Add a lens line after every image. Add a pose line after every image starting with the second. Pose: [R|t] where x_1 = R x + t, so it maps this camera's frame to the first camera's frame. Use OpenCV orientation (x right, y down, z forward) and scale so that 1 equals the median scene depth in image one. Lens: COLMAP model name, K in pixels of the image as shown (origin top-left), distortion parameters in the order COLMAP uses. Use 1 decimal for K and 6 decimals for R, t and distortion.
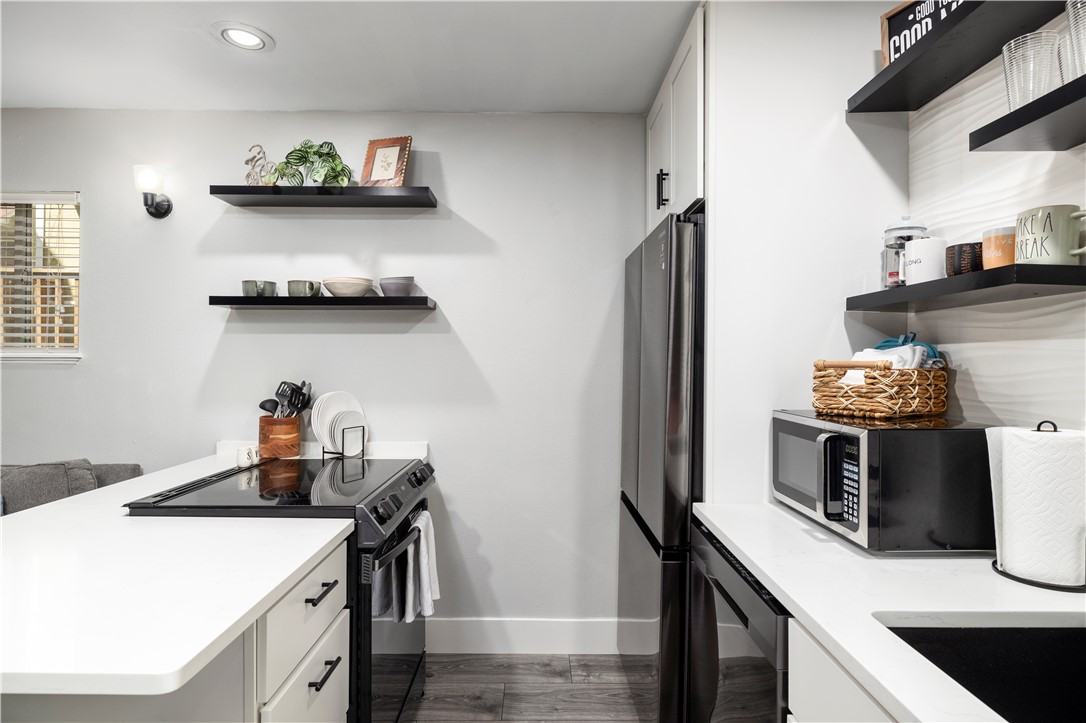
lens RADIAL K [[579.2, 0, 543.0], [0, 579.2, 361.5], [0, 0, 1]] dist [0.002231, 0.000807]
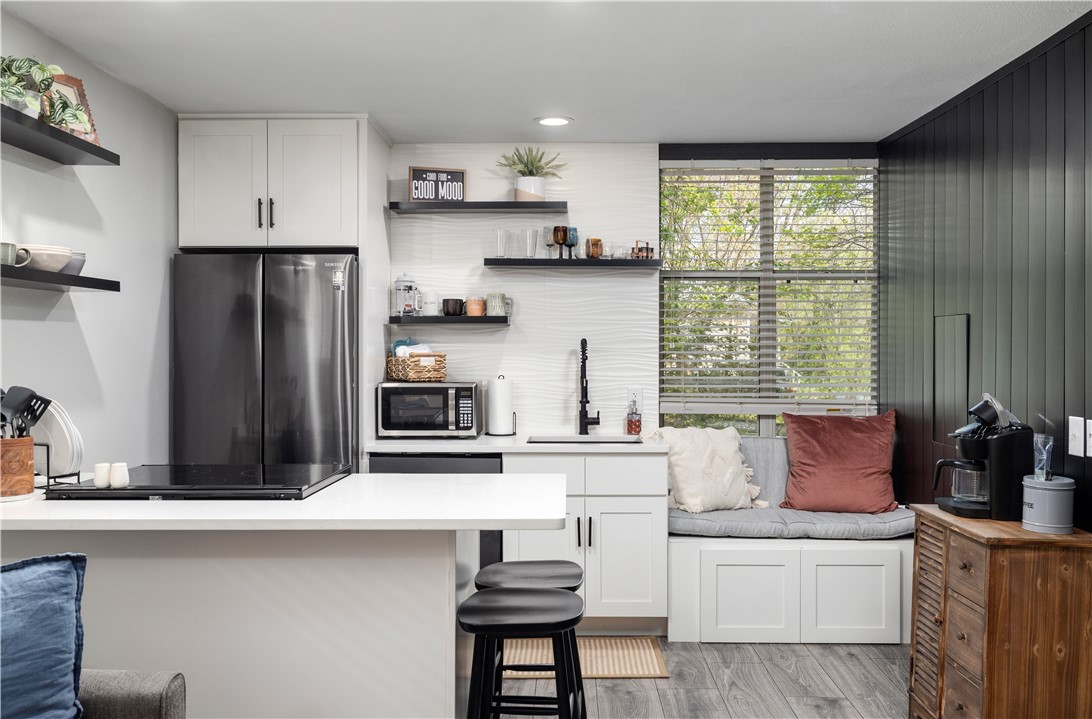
lens RADIAL K [[927.9, 0, 549.1], [0, 927.9, 352.6], [0, 0, 1]] dist [-0.003583, 0.001250]
pose [[0.021014, -0.003658, 0.999772, -1.575346], [0.005434, 0.999979, 0.003545, -0.006545], [-0.999764, 0.005359, 0.021033, 0.328405]]
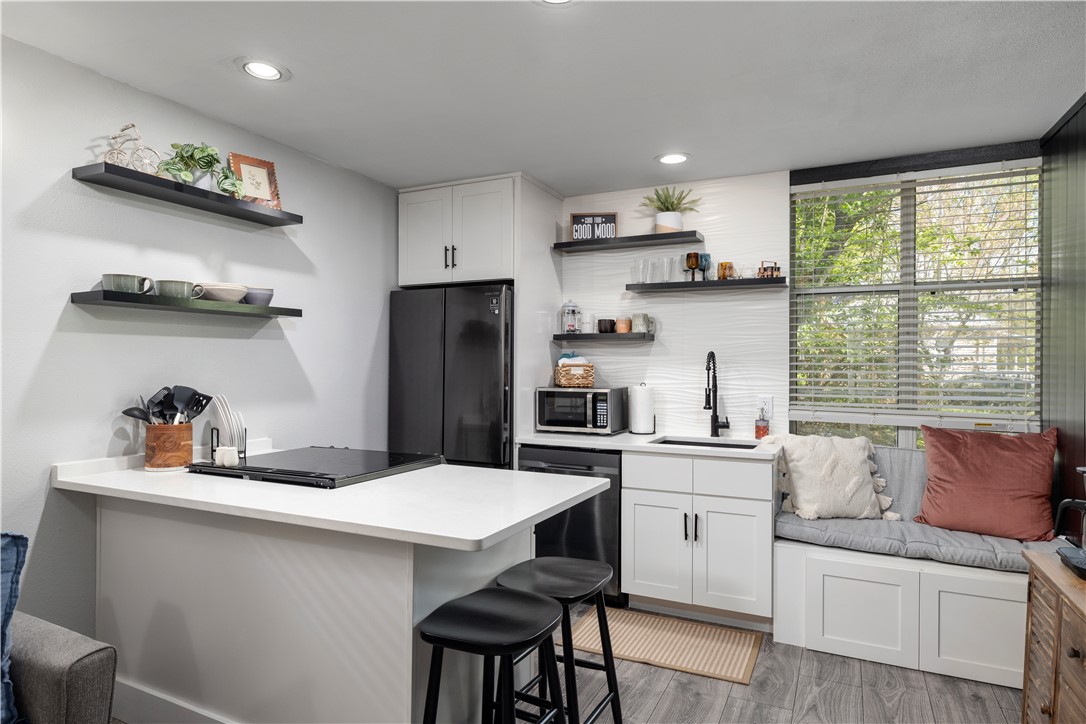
lens RADIAL K [[622.9, 0, 543.0], [0, 622.9, 362.0], [0, 0, 1]] dist [-0.000837, 0.000158]
pose [[0.439723, 0.000663, 0.898133, -1.116943], [0.002679, 0.999994, -0.002050, -0.001598], [-0.898129, 0.003307, 0.439719, 0.006927]]
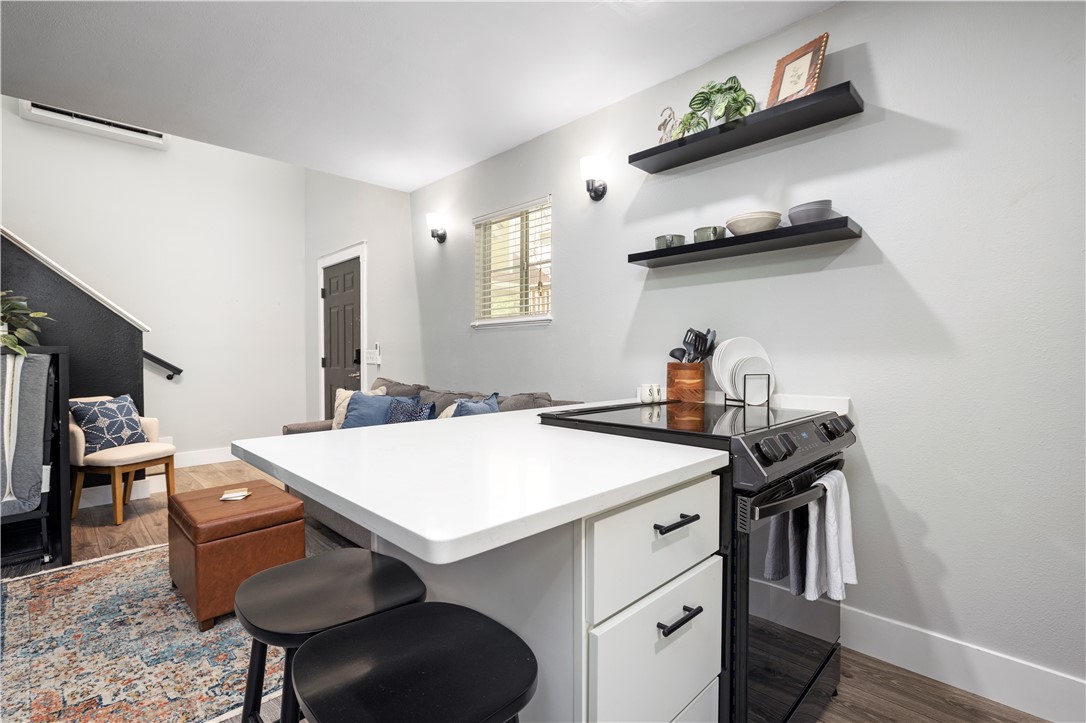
lens RADIAL K [[497.6, 0, 547.2], [0, 497.6, 365.7], [0, 0, 1]] dist [-0.003522, 0.000169]
pose [[0.709727, 0.007967, -0.704432, -0.003984], [0.002748, 0.999897, 0.014078, 0.088516], [0.704472, -0.011927, 0.709632, 0.198871]]
